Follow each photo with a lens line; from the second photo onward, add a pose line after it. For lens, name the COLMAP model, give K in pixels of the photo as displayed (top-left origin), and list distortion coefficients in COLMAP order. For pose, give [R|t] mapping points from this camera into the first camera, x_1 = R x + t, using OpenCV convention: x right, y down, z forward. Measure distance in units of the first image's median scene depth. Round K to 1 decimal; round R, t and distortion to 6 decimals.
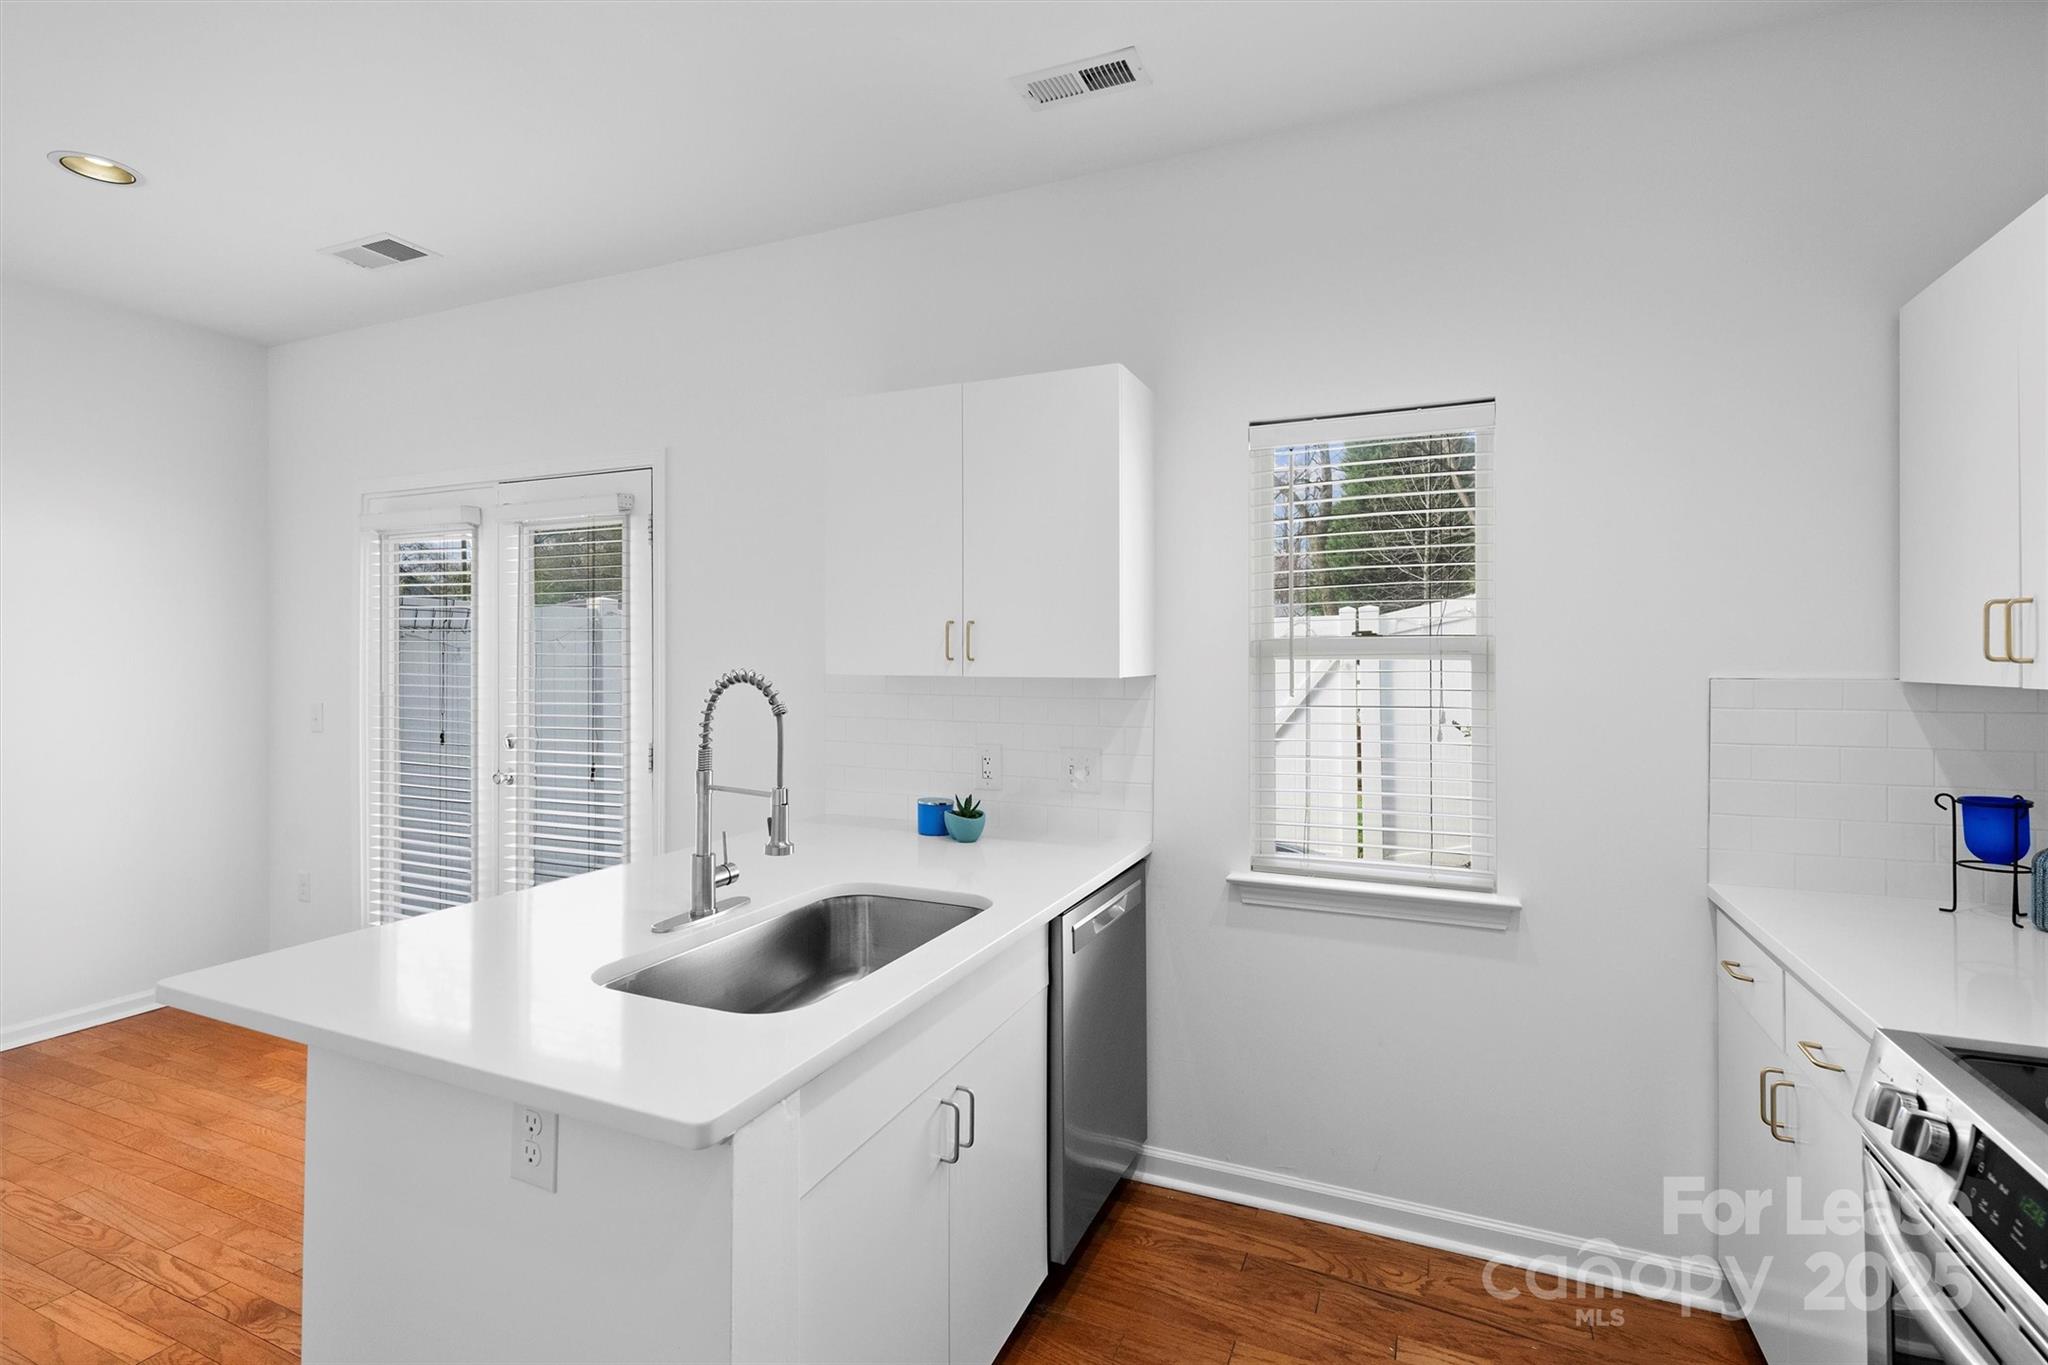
lens RADIAL K [[944.3, 0, 1025.4], [0, 944.3, 667.7], [0, 0, 1]] dist [0.002205, -0.001211]
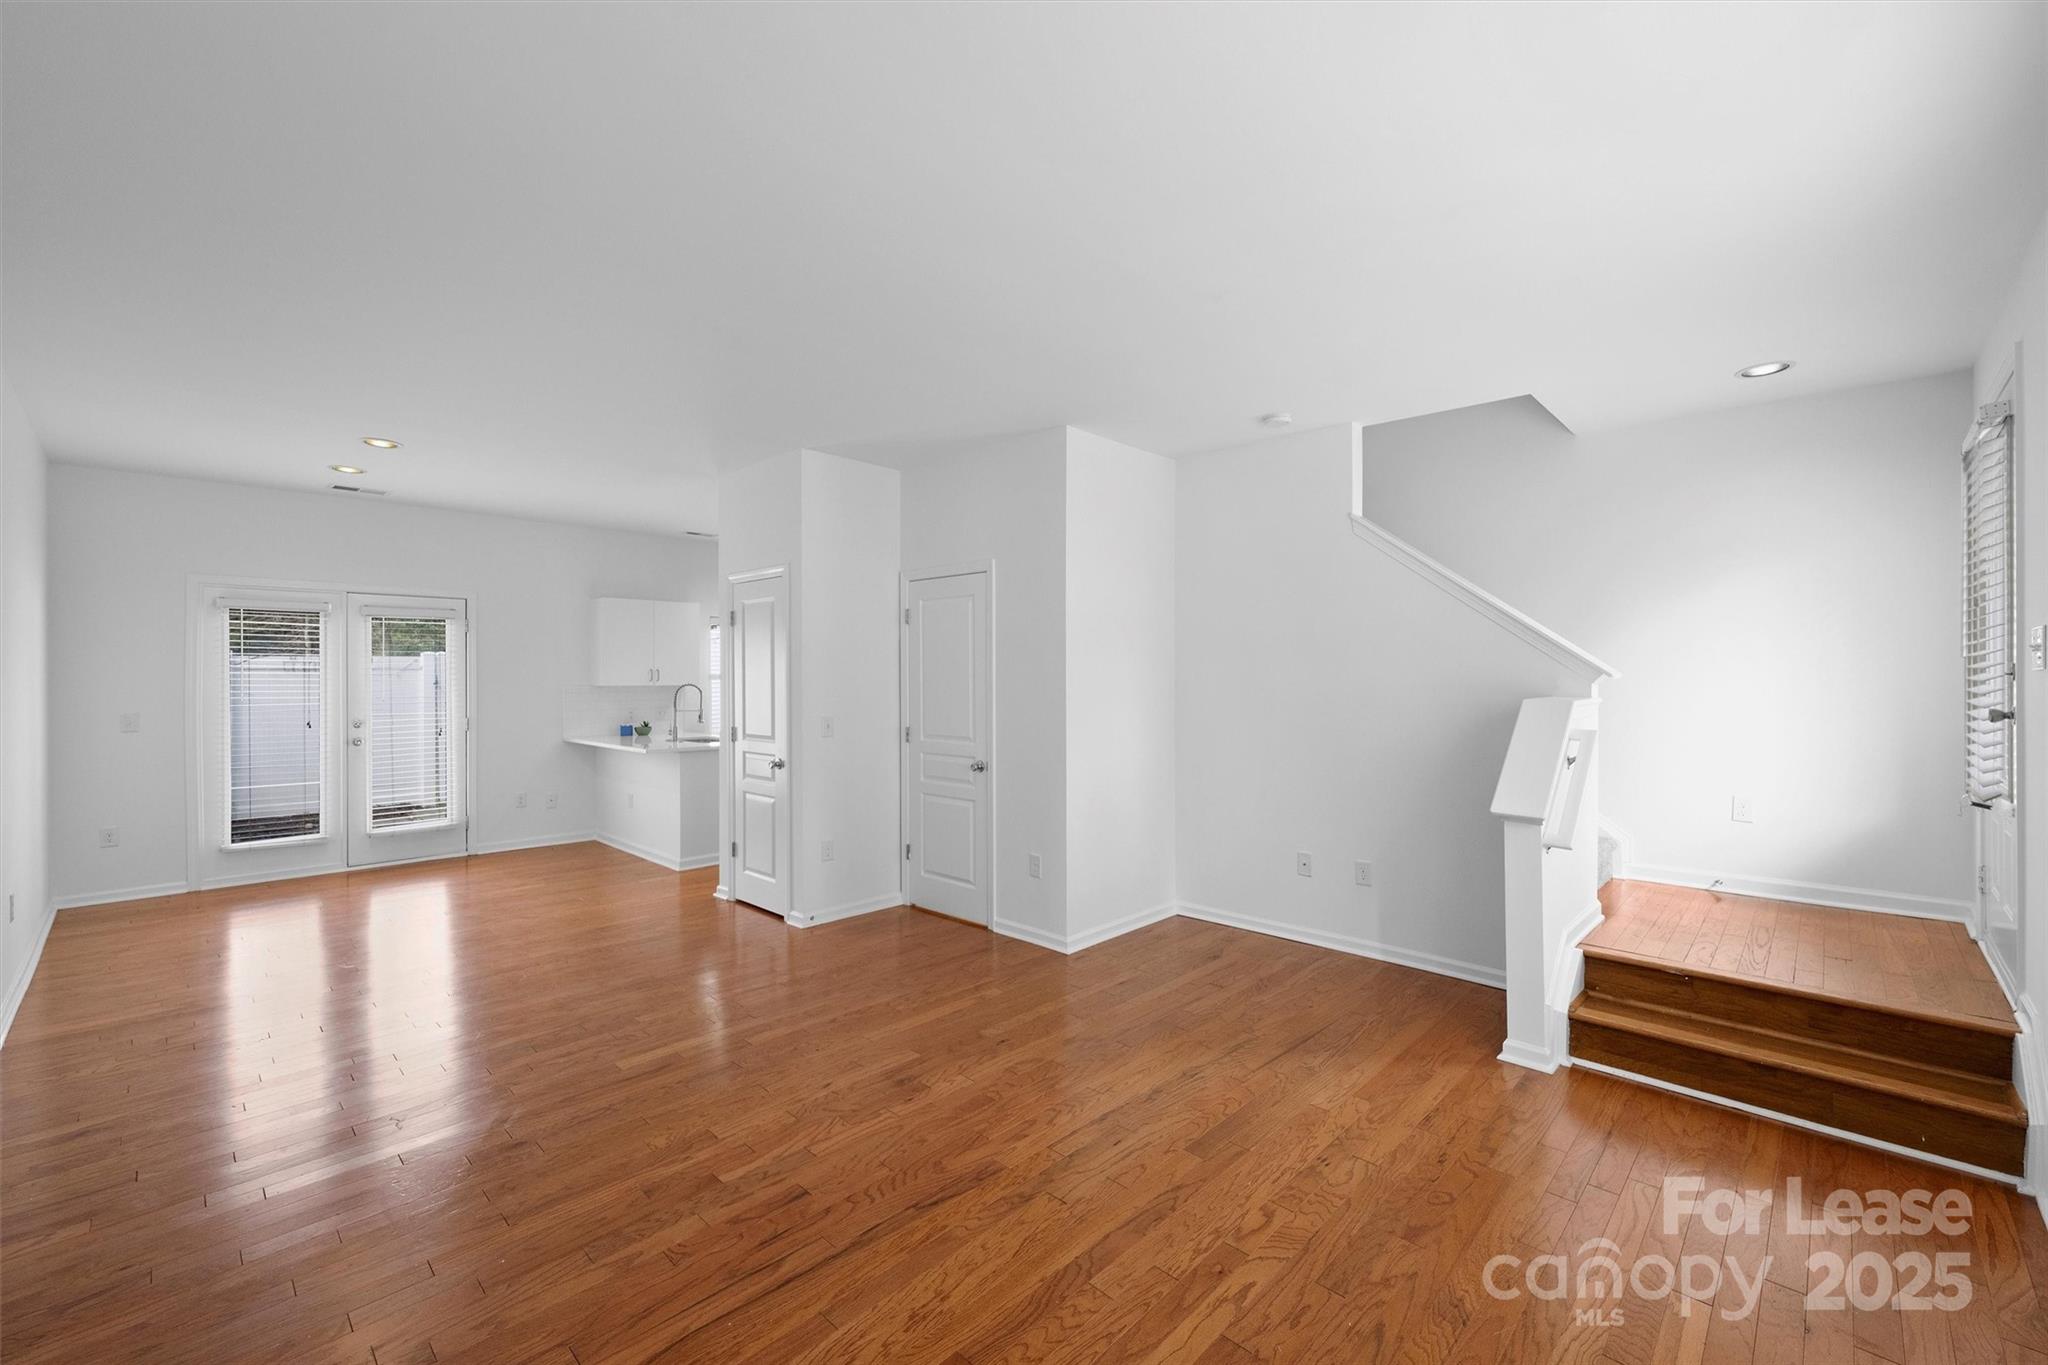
lens RADIAL K [[834.8, 0, 1021.1], [0, 834.8, 680.7], [0, 0, 1]] dist [-0.014396, 0.000959]
pose [[0.349734, -0.005781, 0.936831, -2.791234], [0.007889, 0.999964, 0.003225, -0.008776], [-0.936816, 0.006263, 0.349766, -1.519767]]
